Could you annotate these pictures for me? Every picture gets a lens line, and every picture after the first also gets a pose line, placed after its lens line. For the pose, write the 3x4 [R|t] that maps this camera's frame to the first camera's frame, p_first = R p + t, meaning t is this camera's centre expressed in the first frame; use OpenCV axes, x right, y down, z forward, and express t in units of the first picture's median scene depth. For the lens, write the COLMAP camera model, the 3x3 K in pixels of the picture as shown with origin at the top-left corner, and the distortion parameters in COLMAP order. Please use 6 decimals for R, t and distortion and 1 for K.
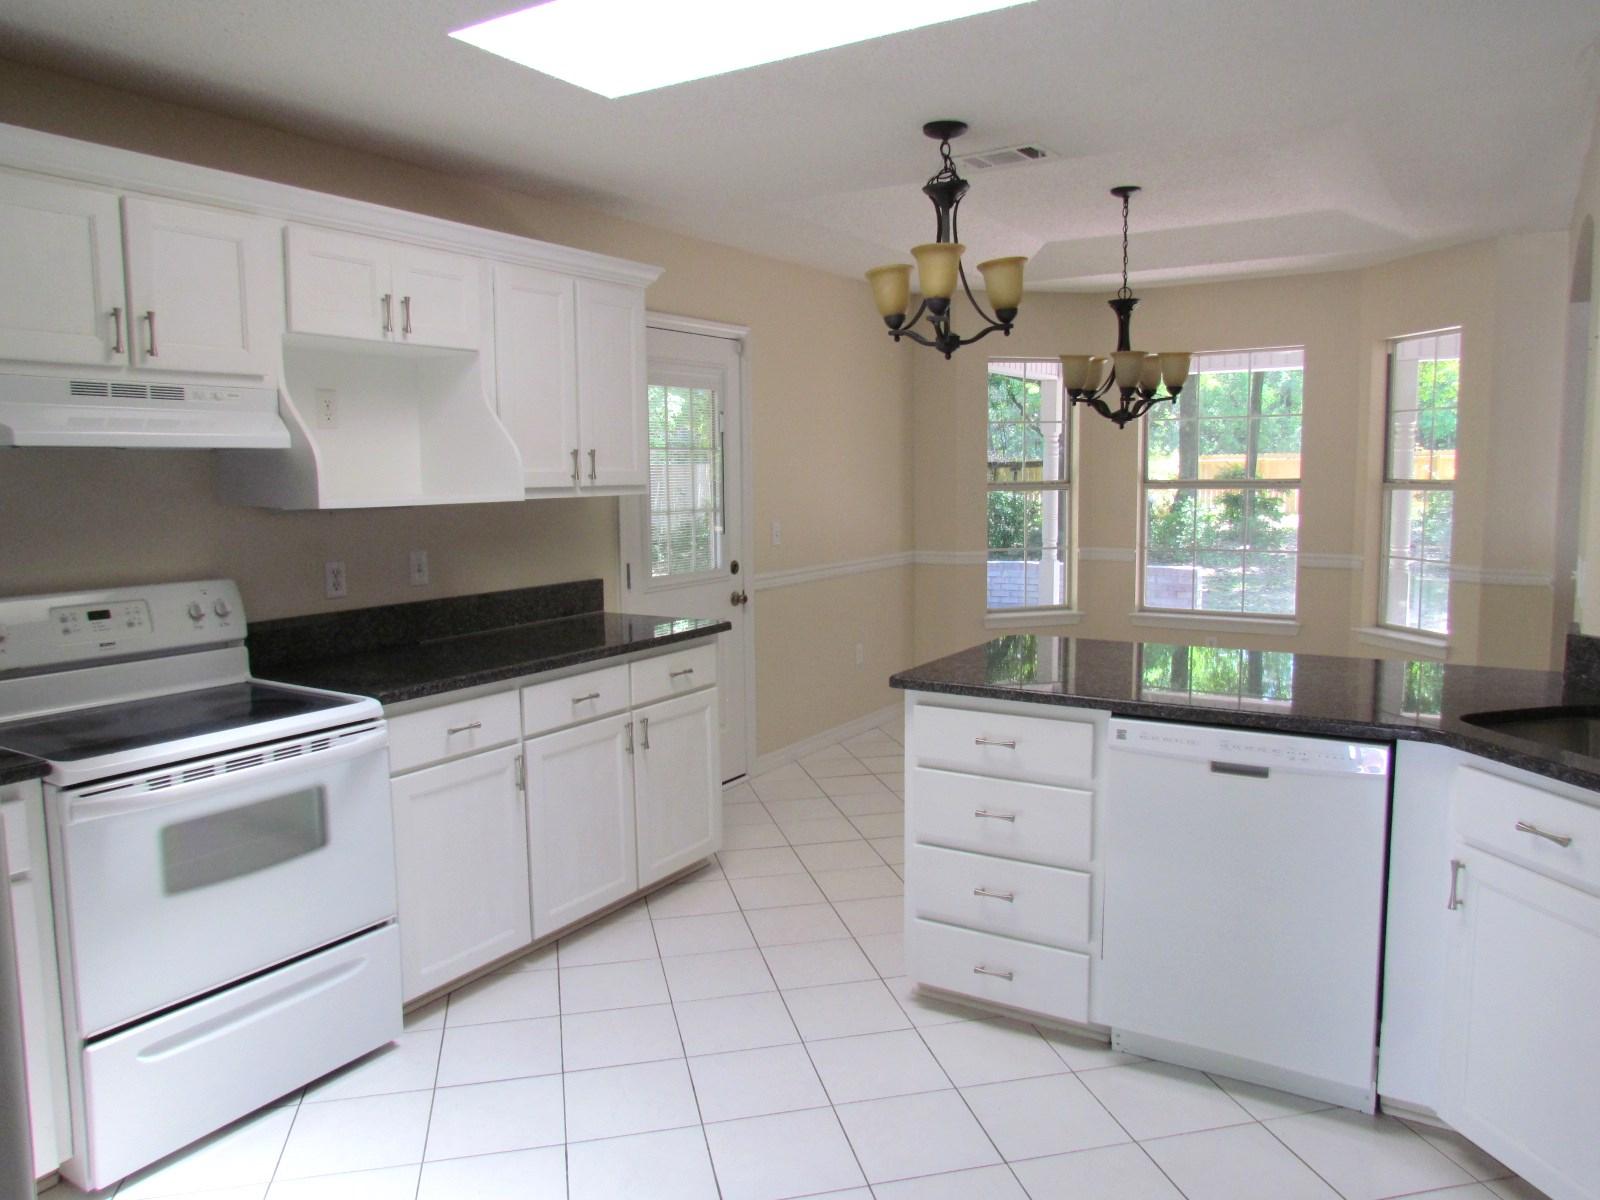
lens RADIAL K [[1131.6, 0, 801.5], [0, 1131.6, 588.9], [0, 0, 1]] dist [-0.033123, 0.011027]
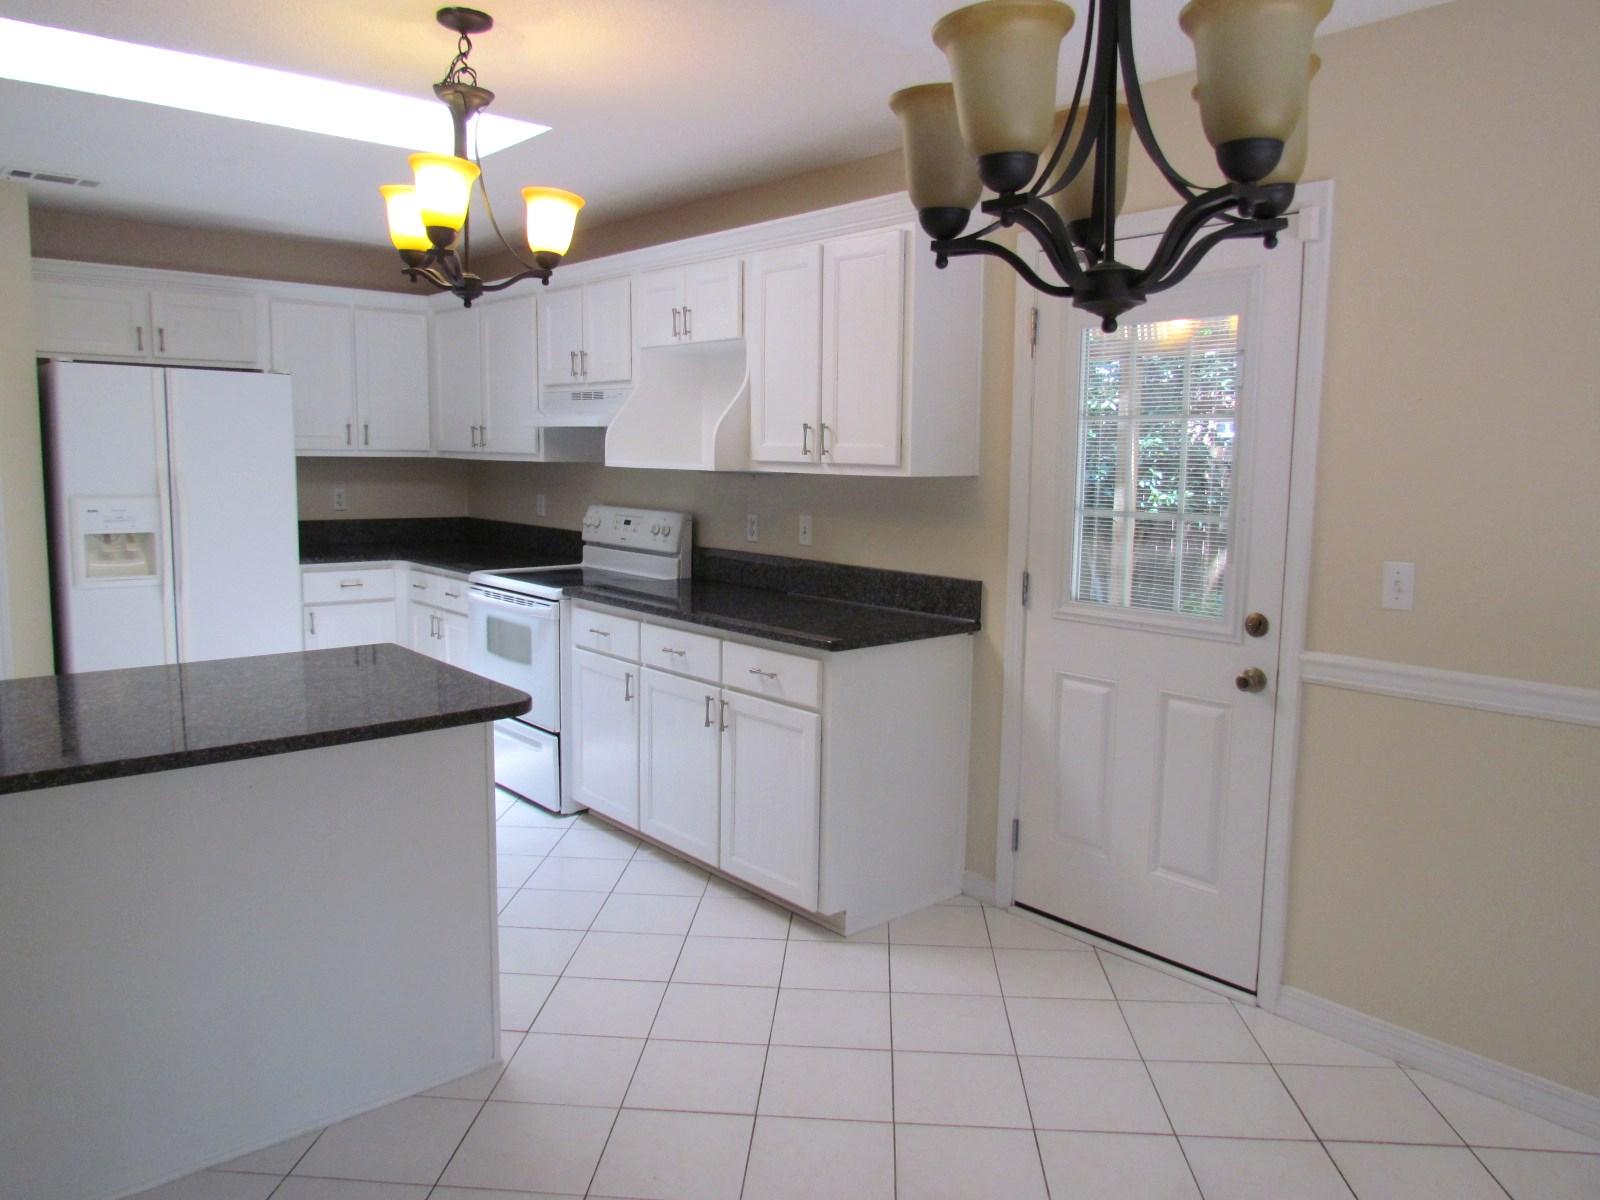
lens RADIAL K [[1131.6, 0, 795.9], [0, 1131.6, 601.2], [0, 0, 1]] dist [-0.033123, 0.011027]
pose [[-0.292730, 0.129863, -0.947336, 0.799060], [-0.114731, 0.978807, 0.169629, -0.149289], [0.949287, 0.158345, -0.271627, 1.389868]]
